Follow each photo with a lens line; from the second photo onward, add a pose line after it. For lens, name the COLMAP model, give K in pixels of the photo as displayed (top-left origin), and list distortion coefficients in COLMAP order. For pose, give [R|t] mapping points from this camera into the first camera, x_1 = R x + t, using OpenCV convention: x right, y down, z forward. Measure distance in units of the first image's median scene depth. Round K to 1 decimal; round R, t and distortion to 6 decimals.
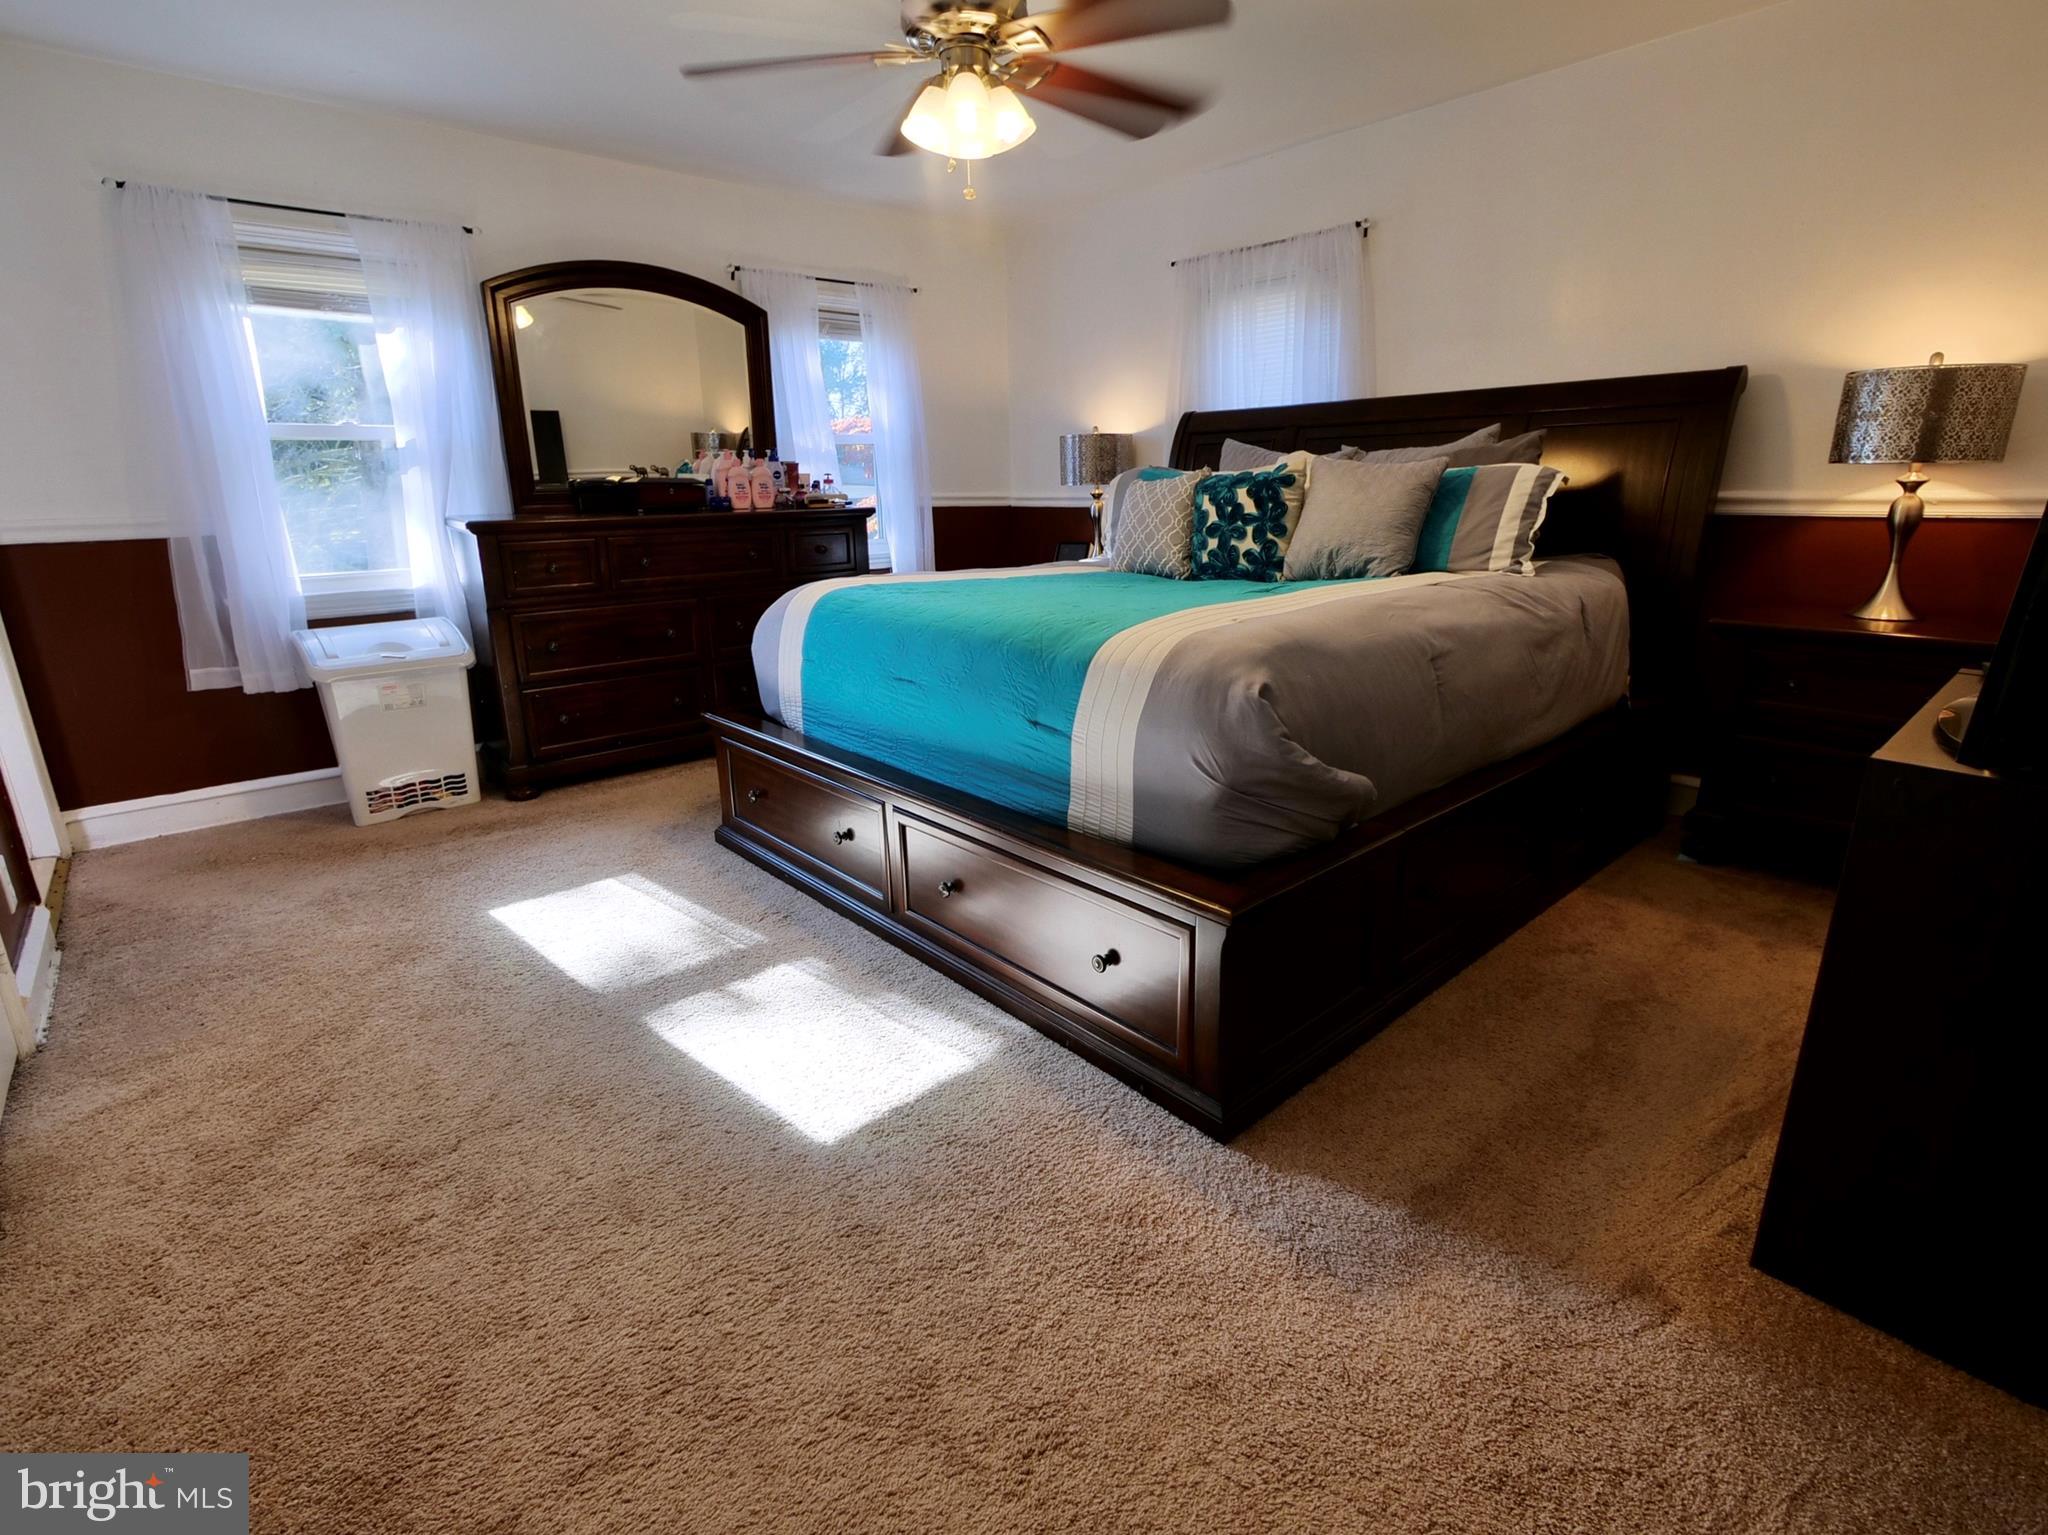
lens RADIAL K [[956.1, 0, 1029.3], [0, 956.1, 708.3], [0, 0, 1]] dist [-0.000518, 0.000136]
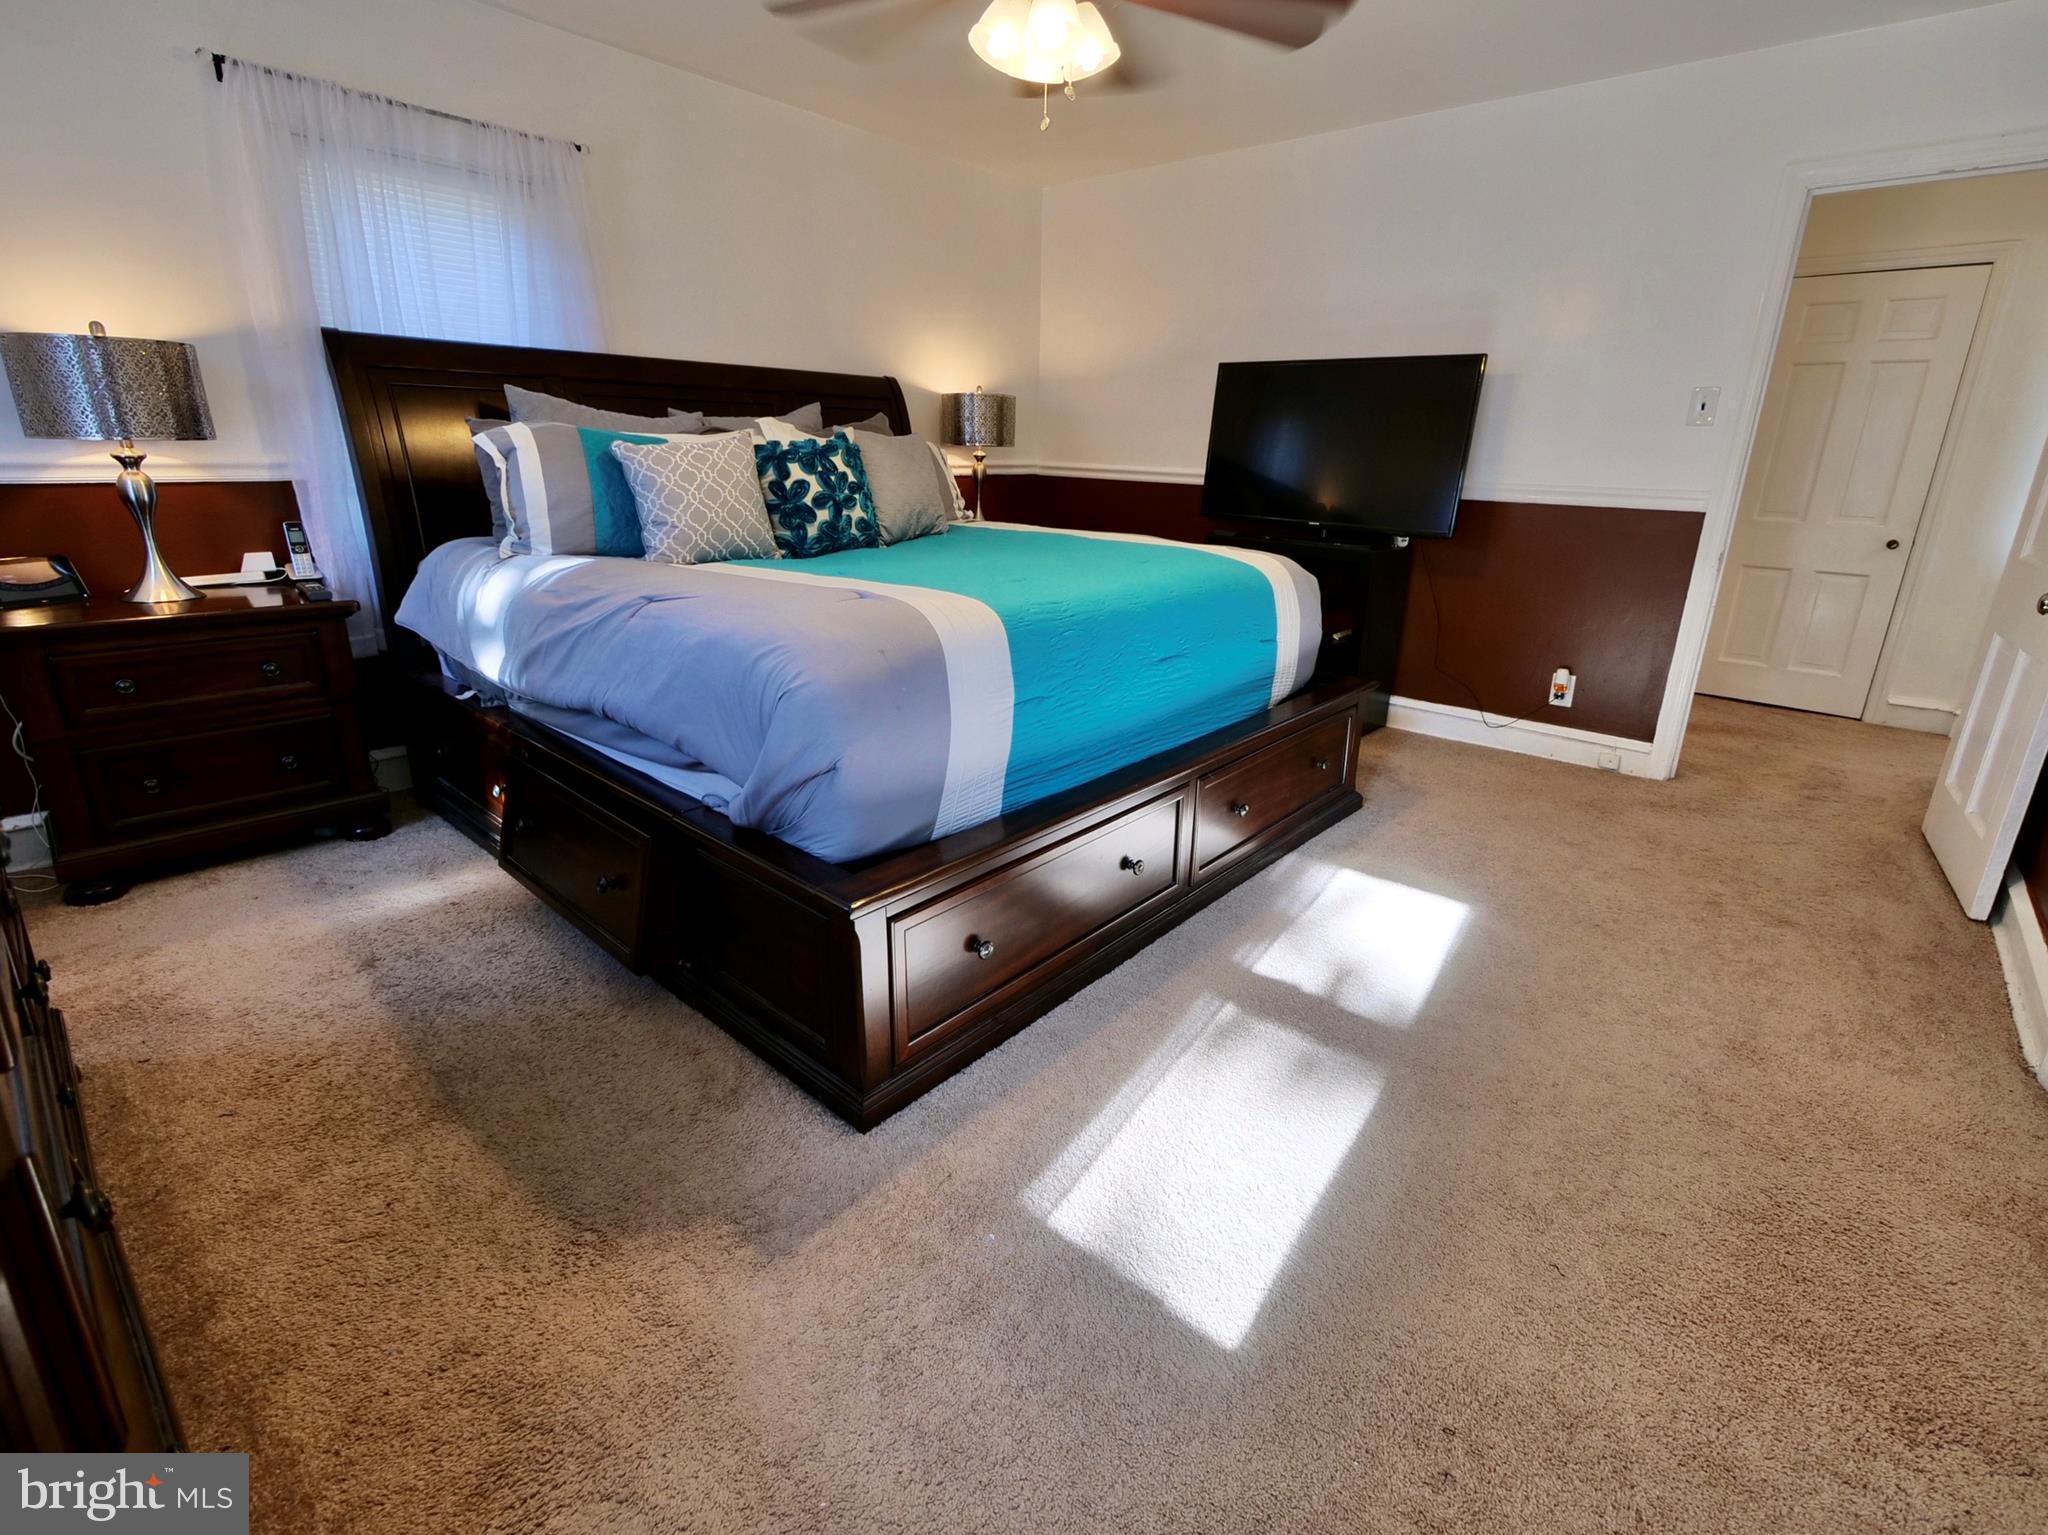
lens RADIAL K [[905.1, 0, 1047.6], [0, 905.1, 742.6], [0, 0, 1]] dist [-0.006242, 0.000569]
pose [[-0.102428, -0.291122, 0.951187, -0.773575], [0.220291, 0.925835, 0.307084, -0.195956], [-0.970041, 0.240992, -0.030700, 0.893251]]
